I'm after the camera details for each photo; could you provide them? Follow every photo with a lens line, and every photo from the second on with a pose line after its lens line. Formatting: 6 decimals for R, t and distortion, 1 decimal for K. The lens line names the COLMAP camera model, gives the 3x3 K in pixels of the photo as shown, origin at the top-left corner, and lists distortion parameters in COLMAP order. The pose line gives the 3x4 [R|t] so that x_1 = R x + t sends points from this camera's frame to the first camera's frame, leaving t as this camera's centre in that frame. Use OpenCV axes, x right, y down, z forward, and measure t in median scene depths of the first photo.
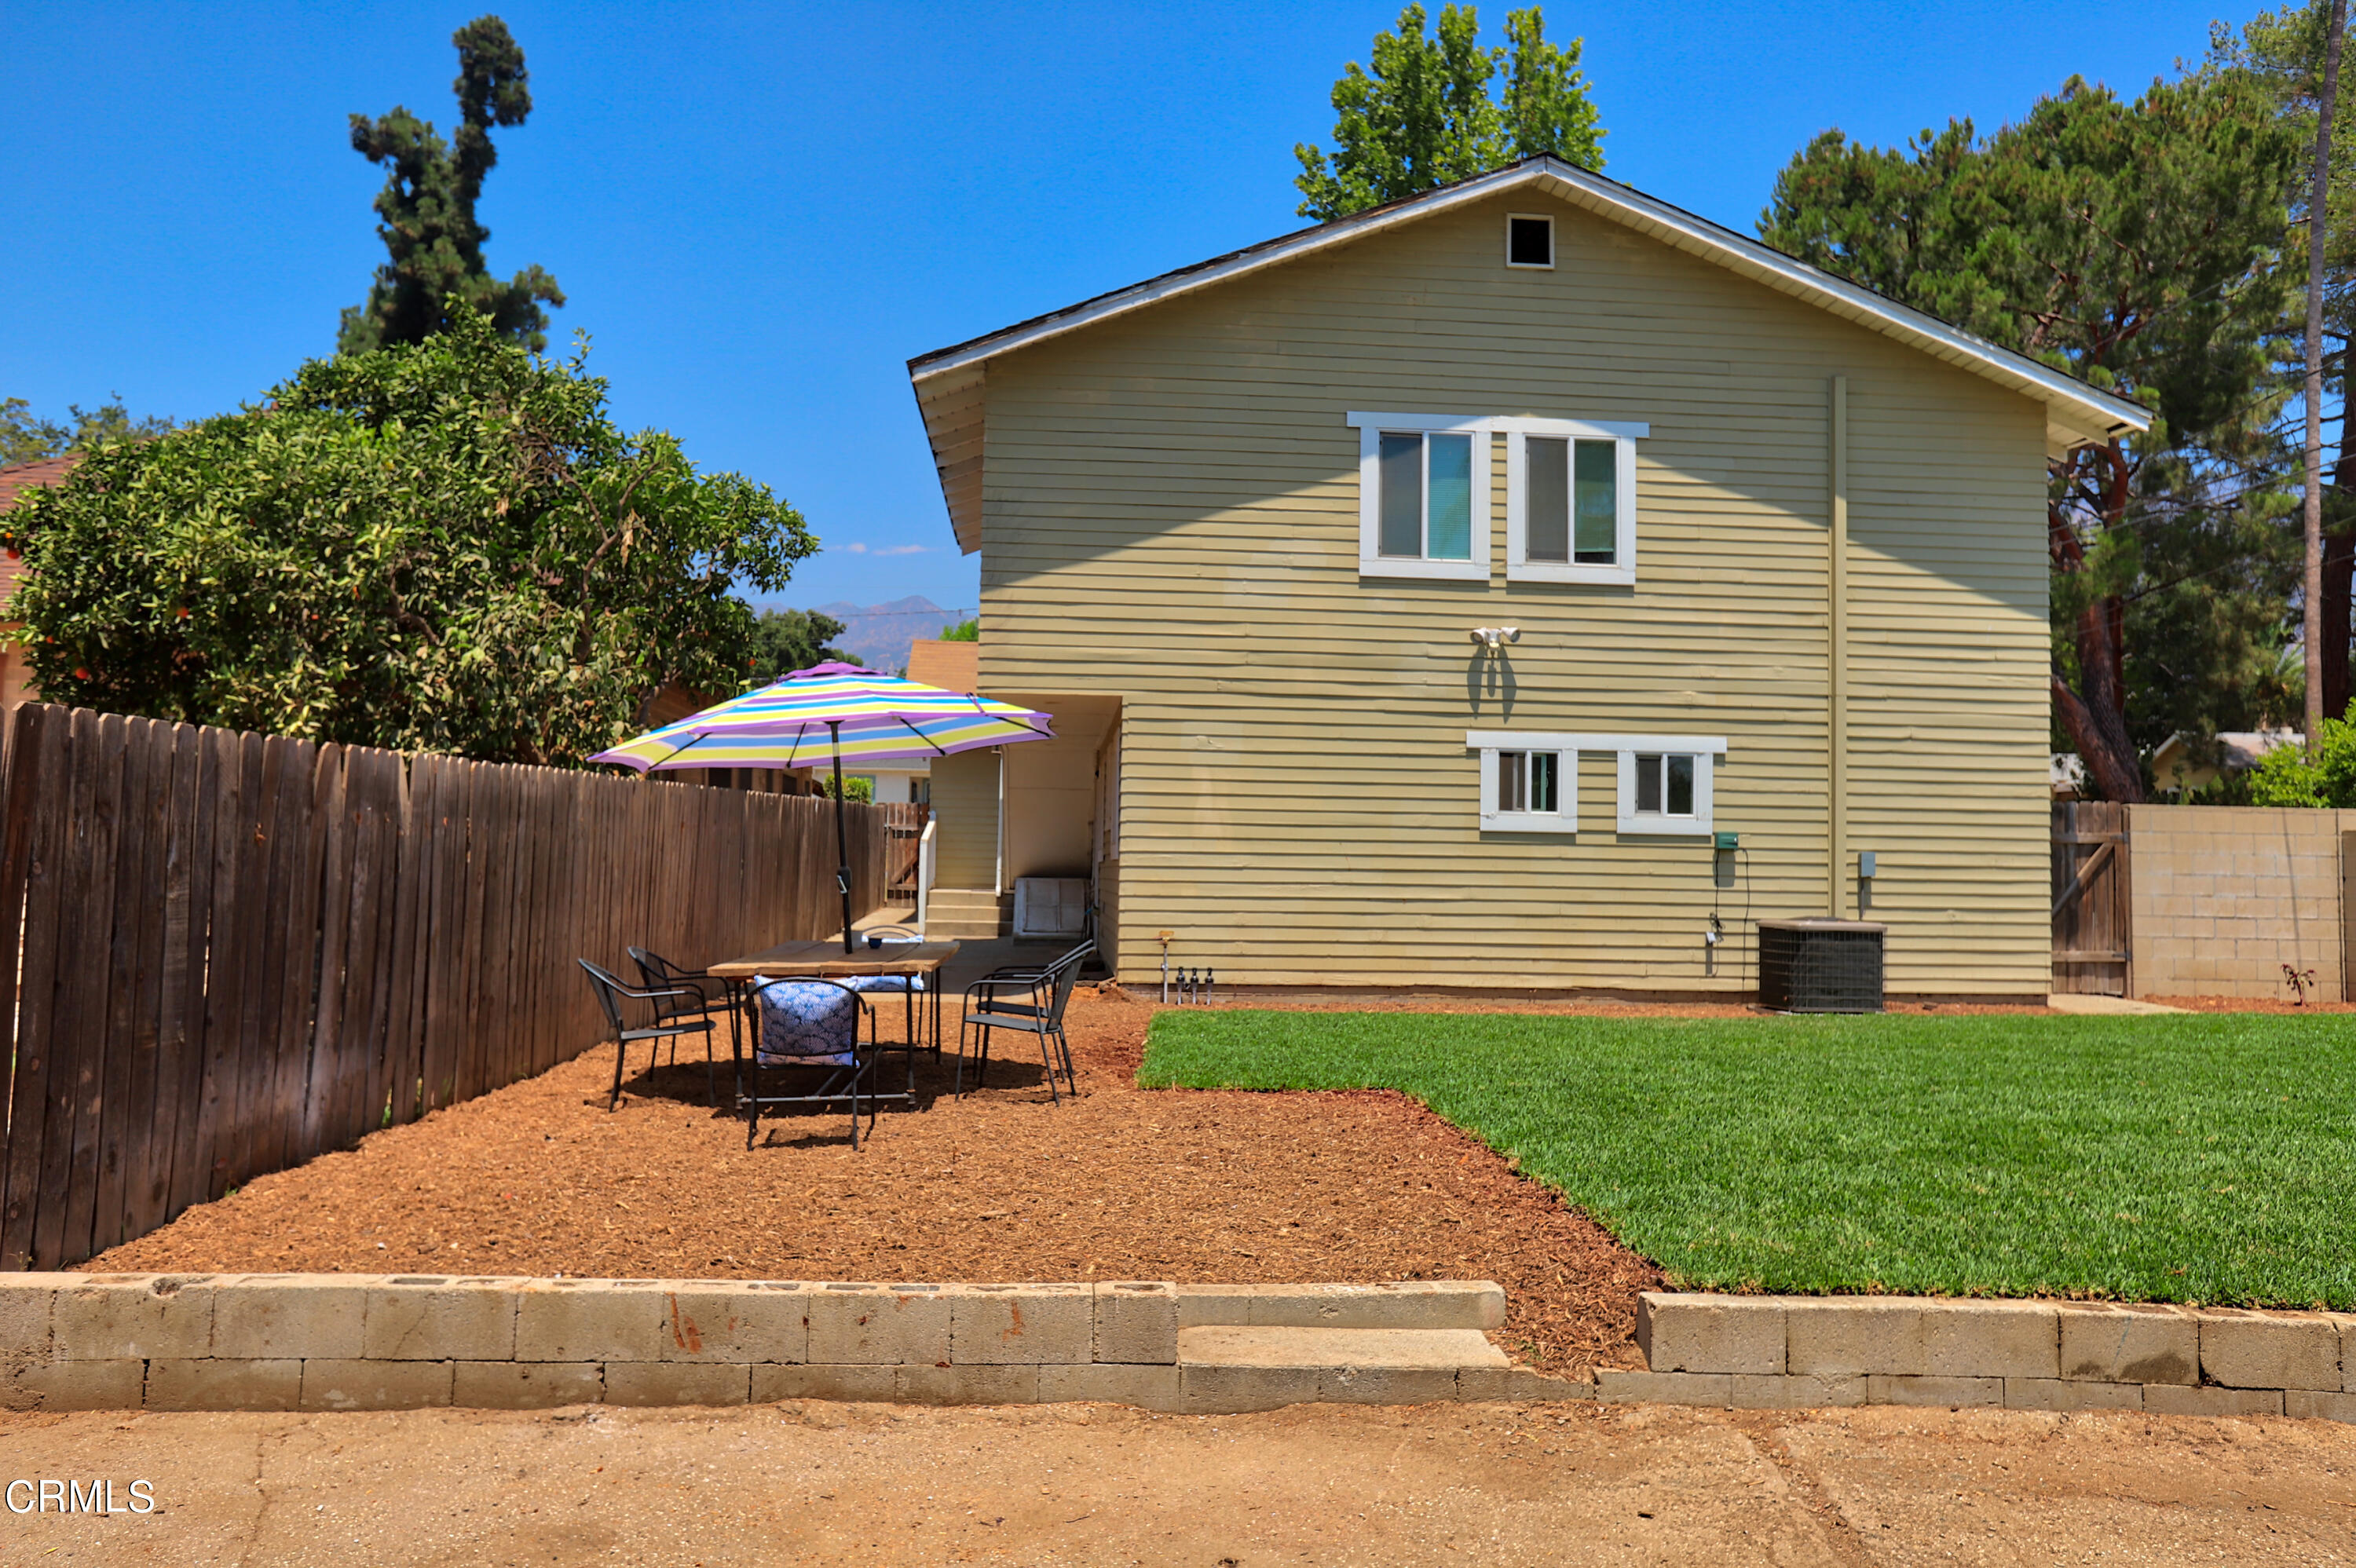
lens RADIAL K [[1634.2, 0, 1178.0], [0, 1634.2, 784.0], [0, 0, 1]] dist [-0.060973, 0.108577]
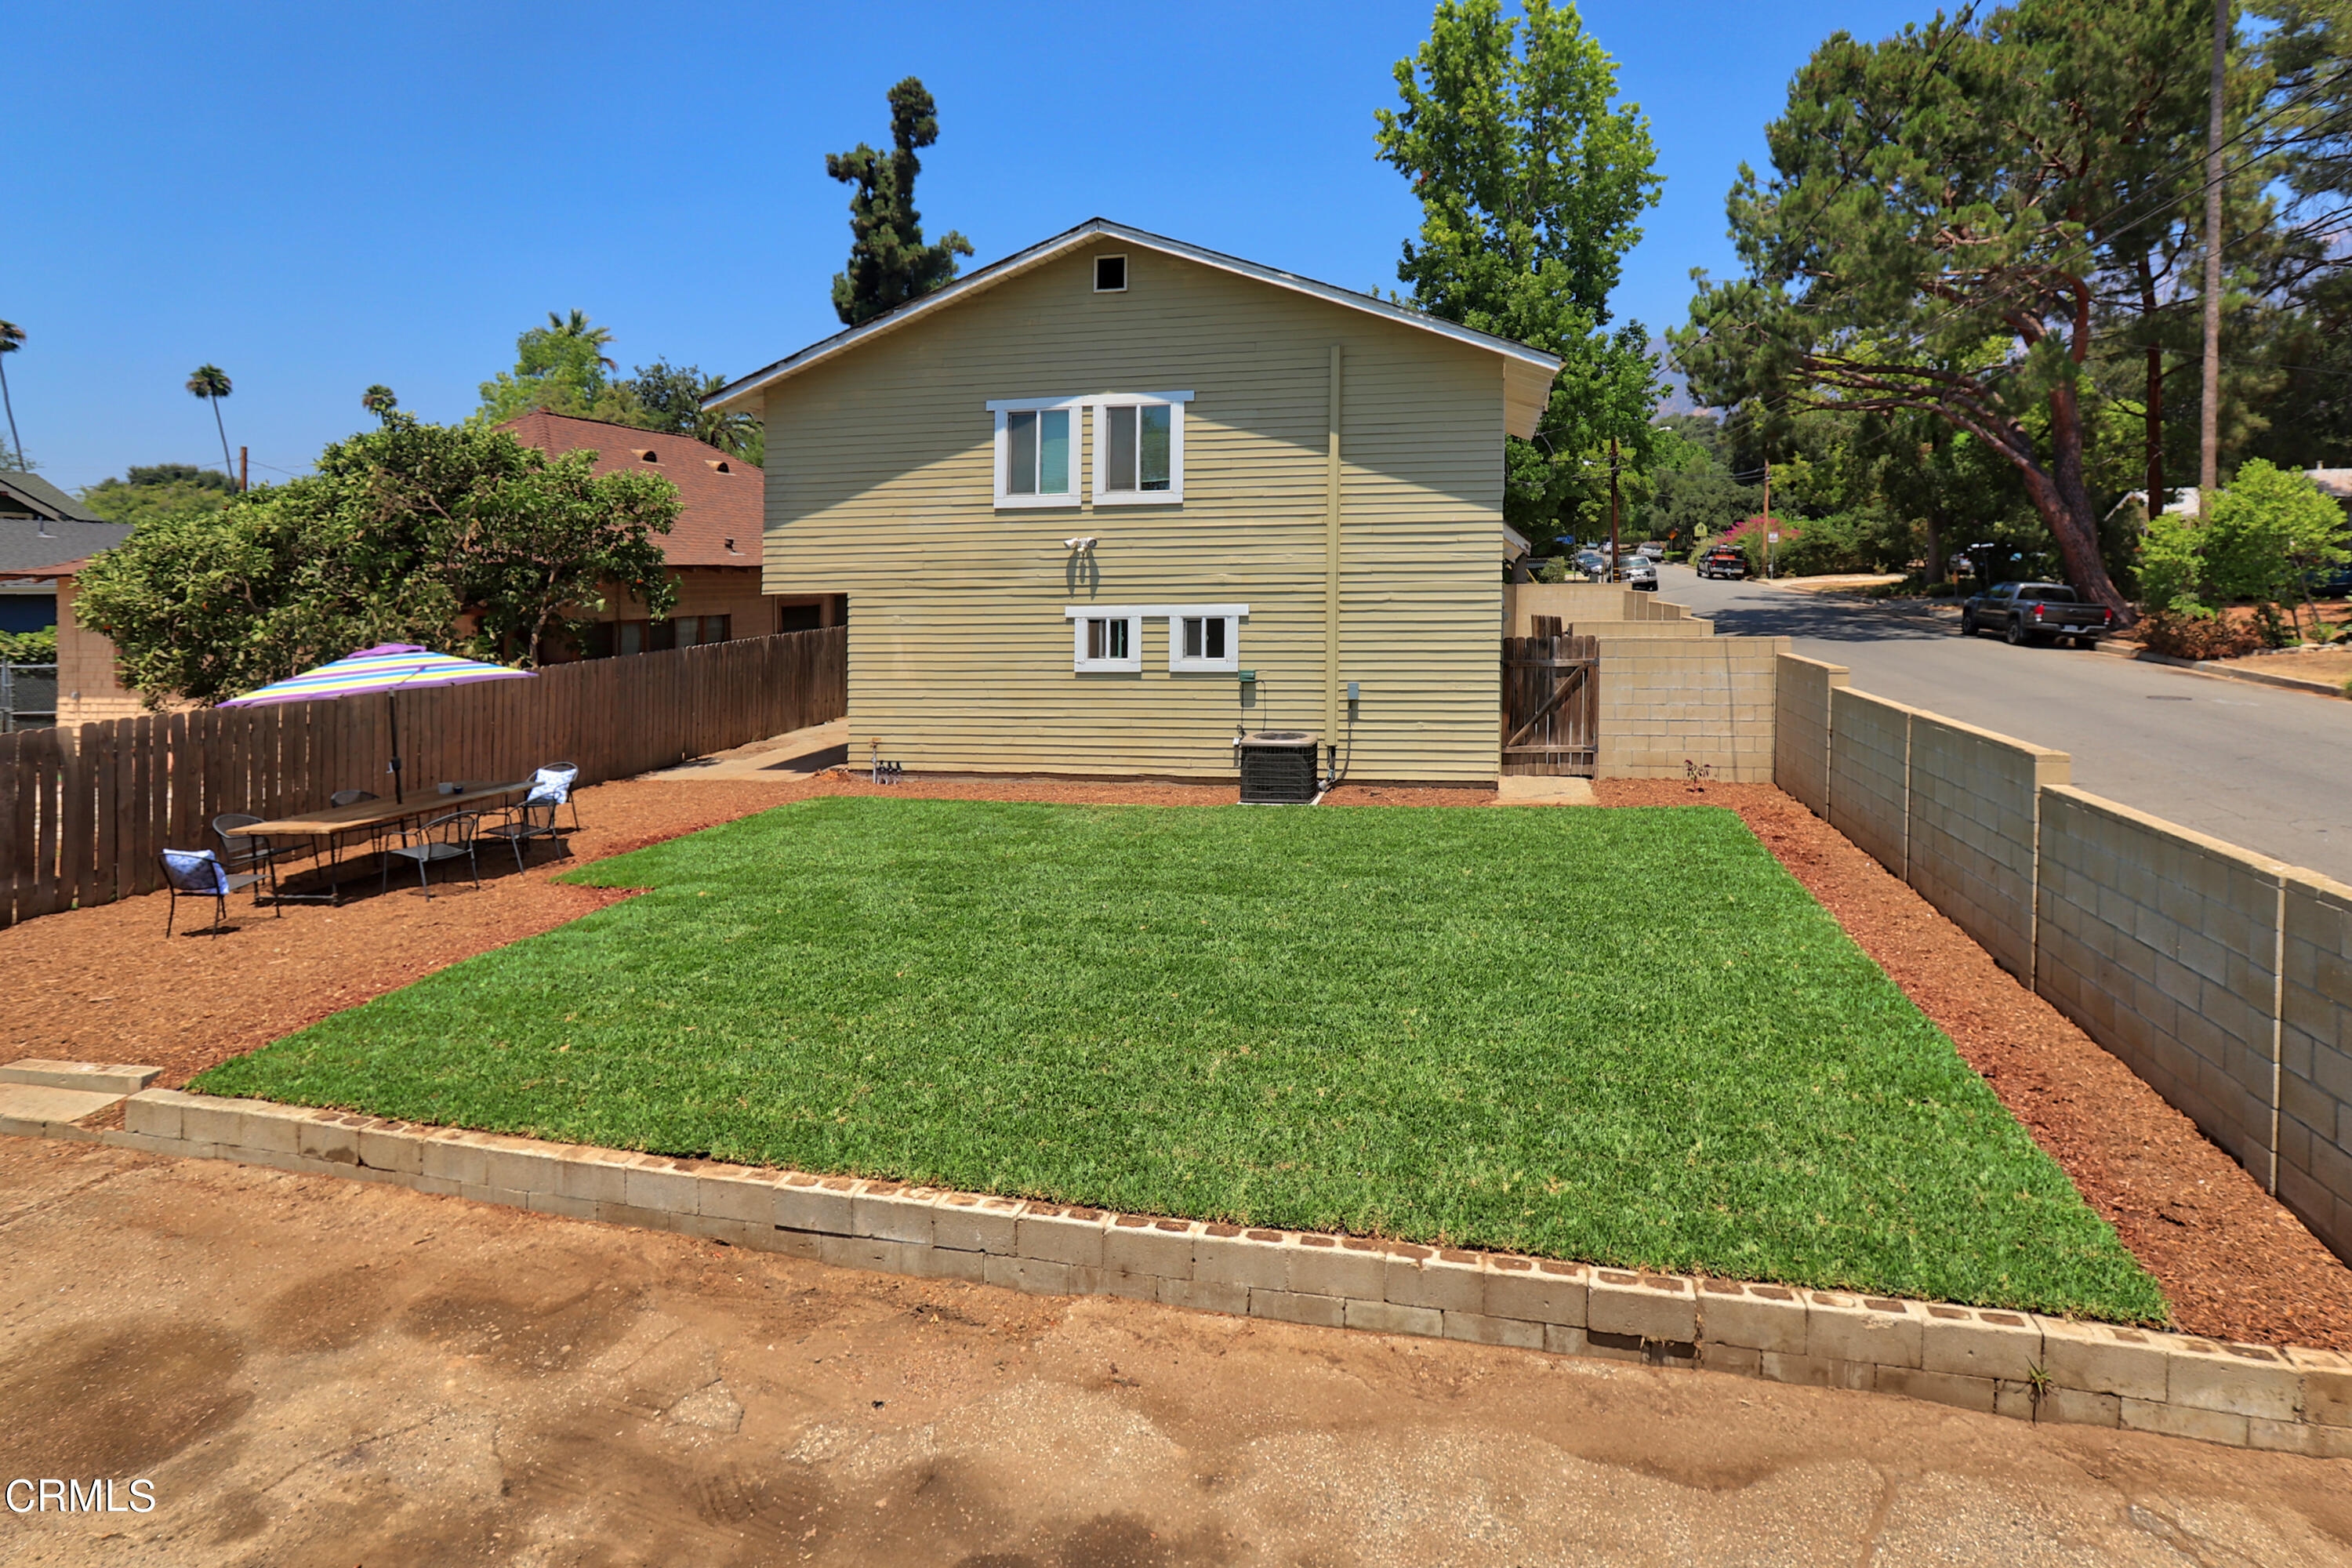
lens RADIAL K [[1140.1, 0, 1279.7], [0, 1140.1, 565.7], [0, 0, 1]] dist [-0.011789, 0.000457]
pose [[0.967474, -0.025086, -0.251722, 0.628606], [0.035459, 0.998695, 0.036757, -0.100955], [0.250472, -0.044487, 0.967101, 0.019466]]
